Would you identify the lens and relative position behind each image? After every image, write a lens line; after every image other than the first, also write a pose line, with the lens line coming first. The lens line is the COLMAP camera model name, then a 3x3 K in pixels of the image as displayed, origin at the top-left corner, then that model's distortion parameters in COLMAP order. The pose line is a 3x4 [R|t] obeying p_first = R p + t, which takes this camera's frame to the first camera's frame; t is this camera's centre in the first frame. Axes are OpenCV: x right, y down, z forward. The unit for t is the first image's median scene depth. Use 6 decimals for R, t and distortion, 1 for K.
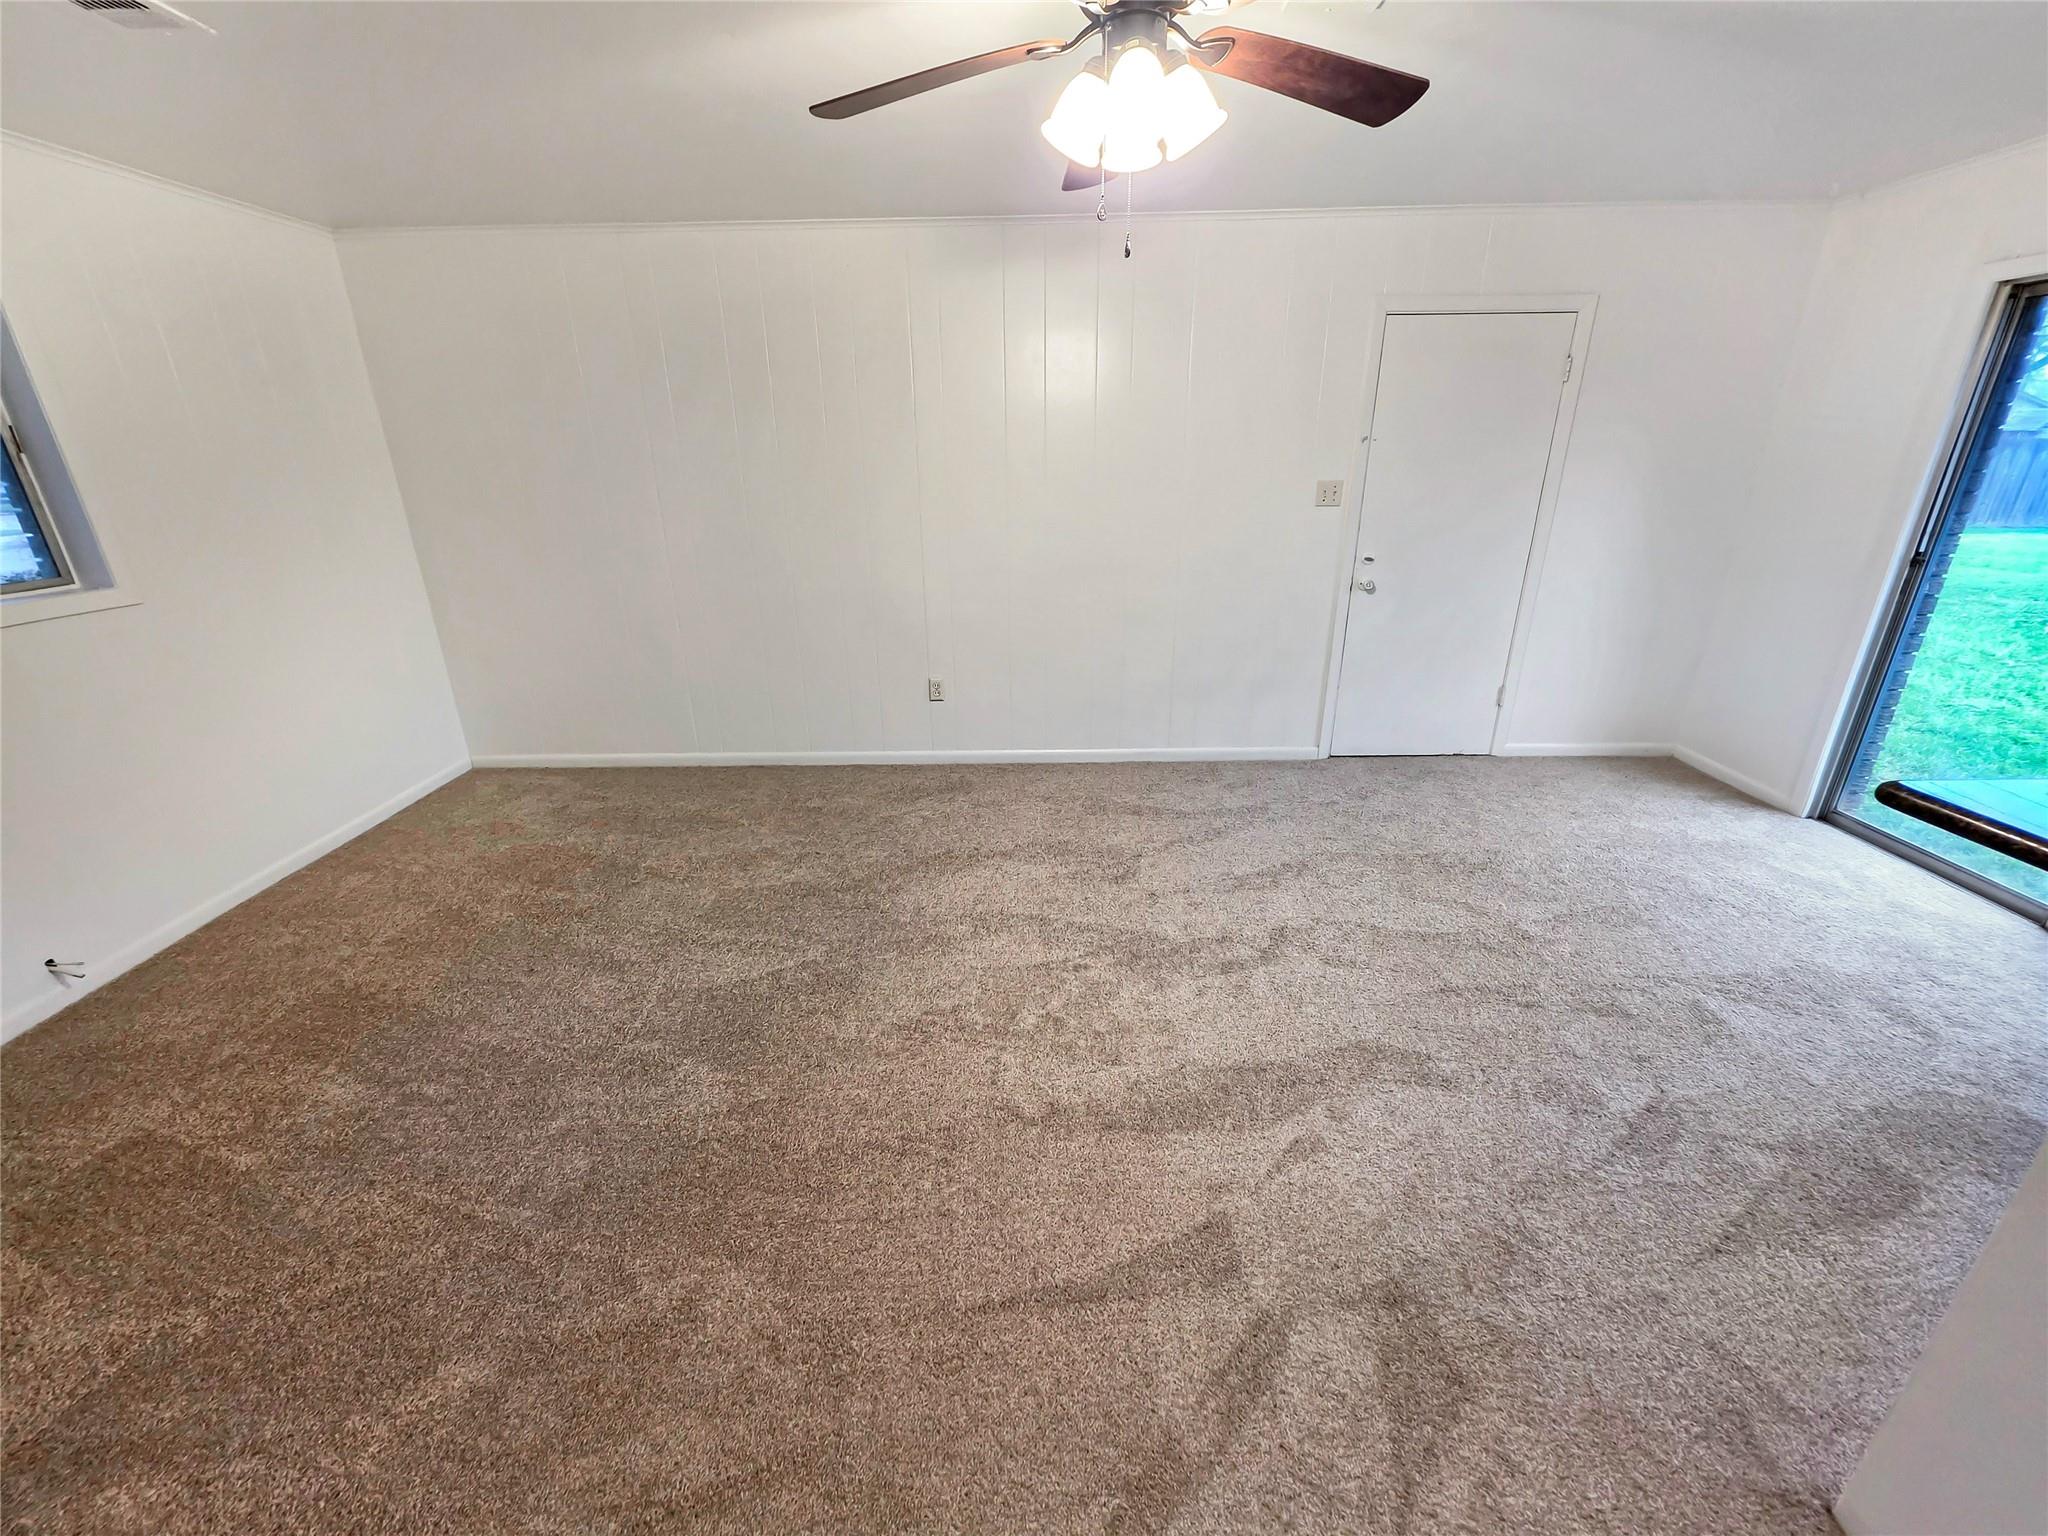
lens RADIAL K [[823.7, 0, 1024.2], [0, 823.7, 755.9], [0, 0, 1]] dist [-0.005618, 0.001473]
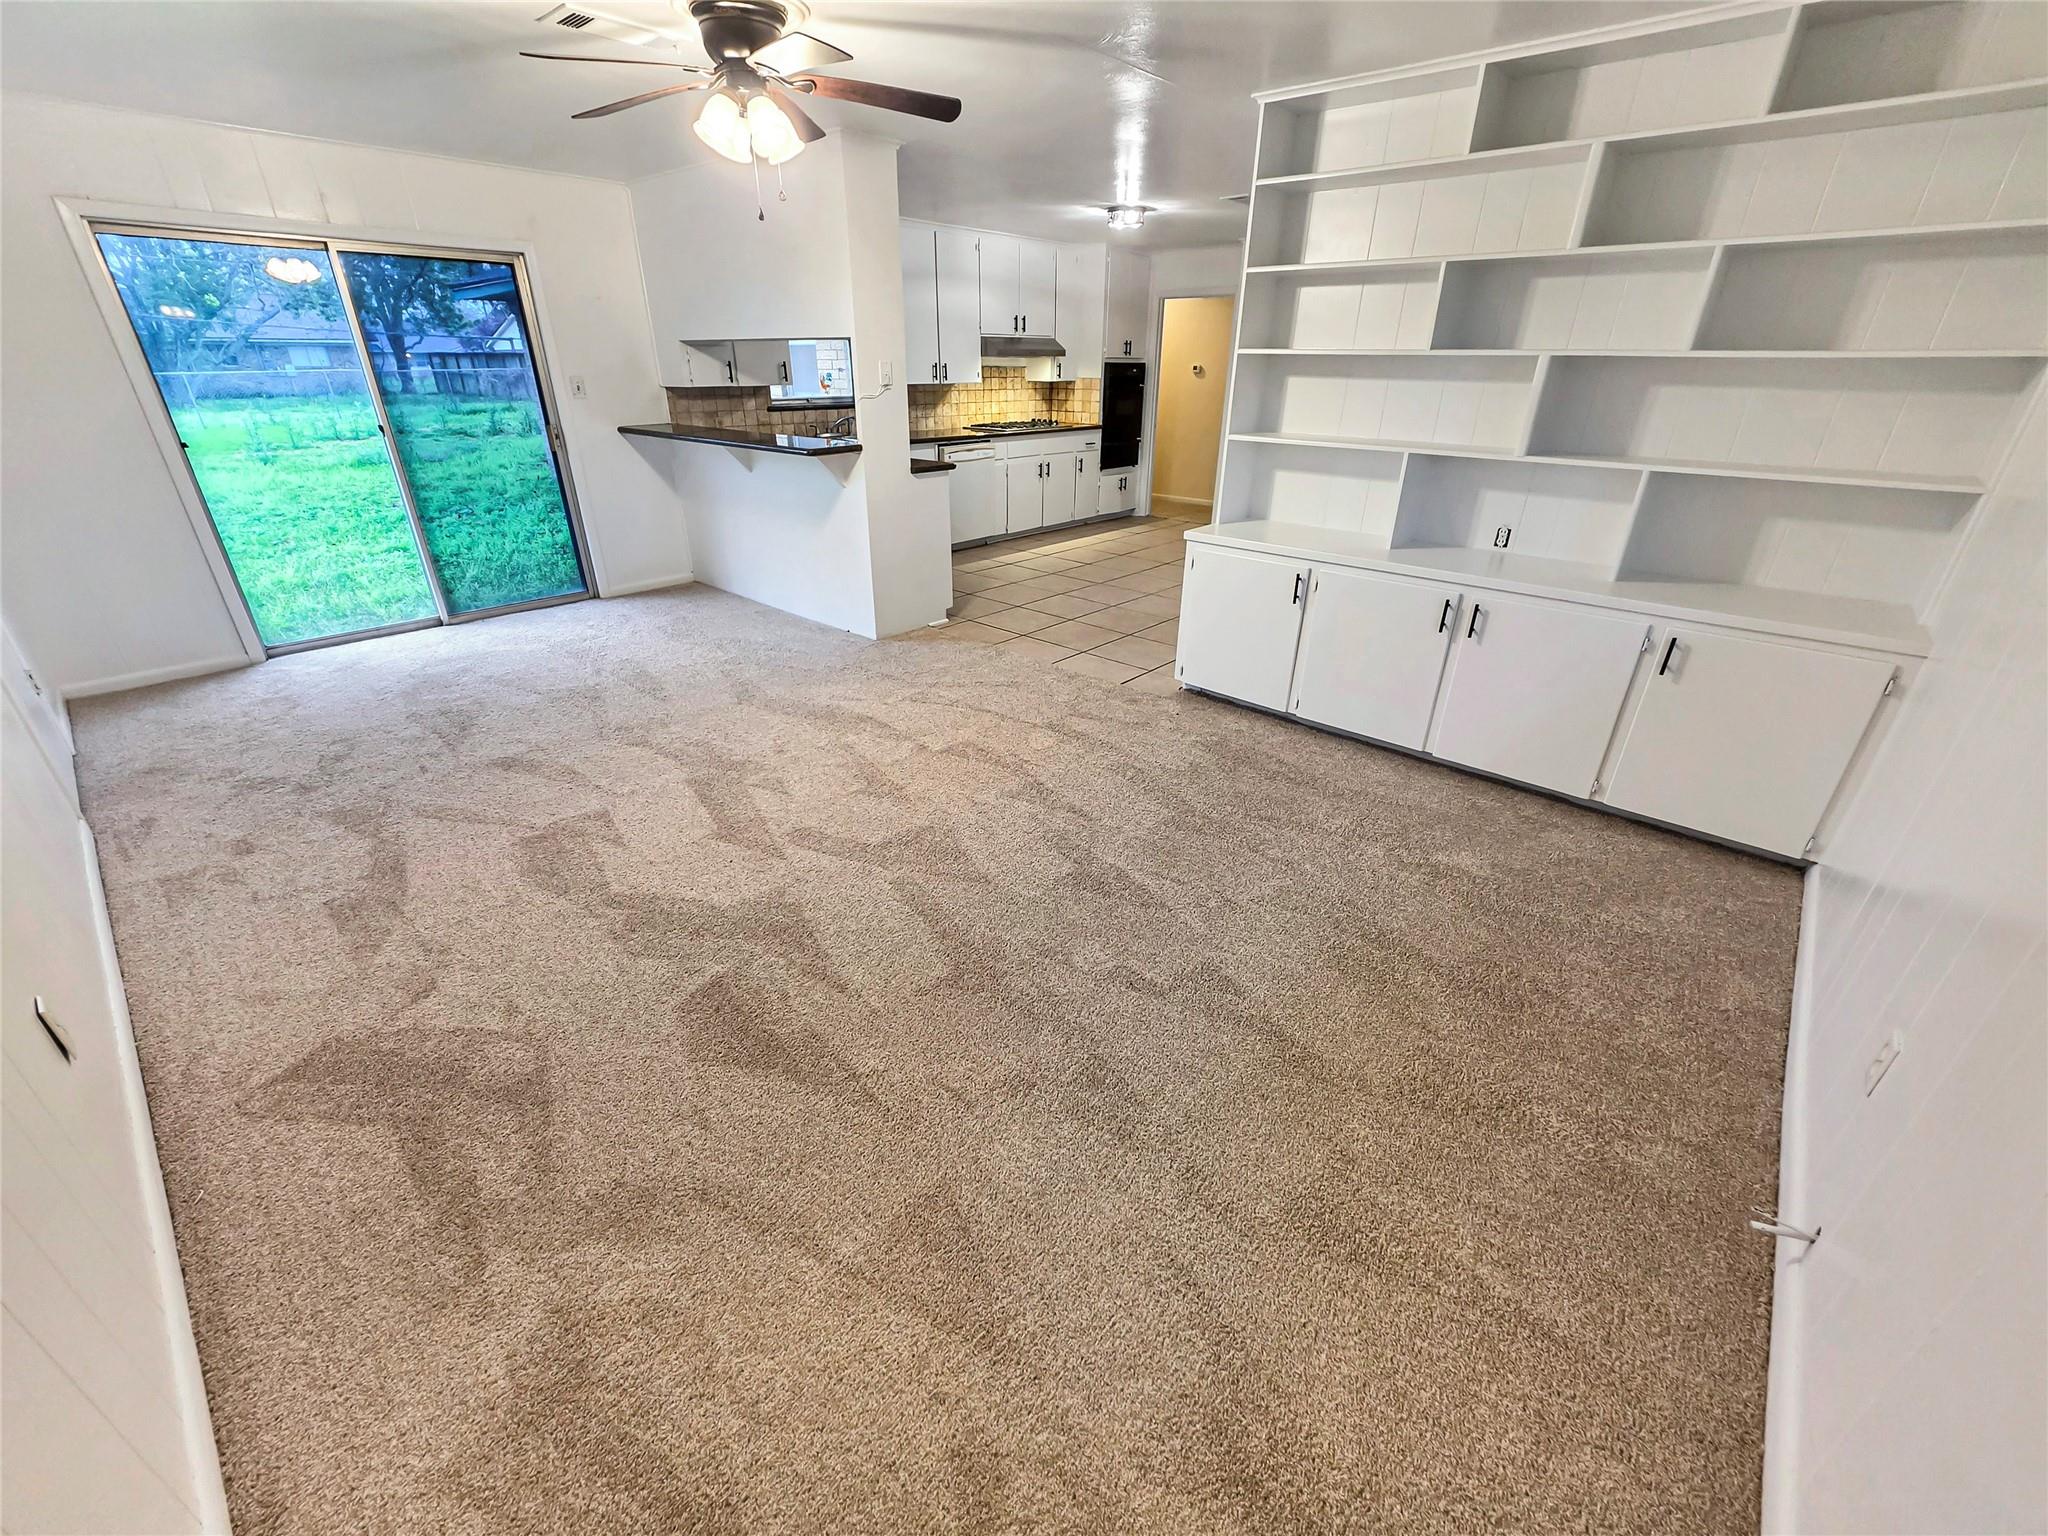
lens RADIAL K [[823.7, 0, 1020.8], [0, 823.7, 760.5], [0, 0, 1]] dist [-0.005618, 0.001473]
pose [[-0.750687, -0.283015, 0.596969, -0.926431], [0.232333, 0.732788, 0.639564, -0.456530], [-0.618458, 0.618808, -0.484340, 1.300914]]
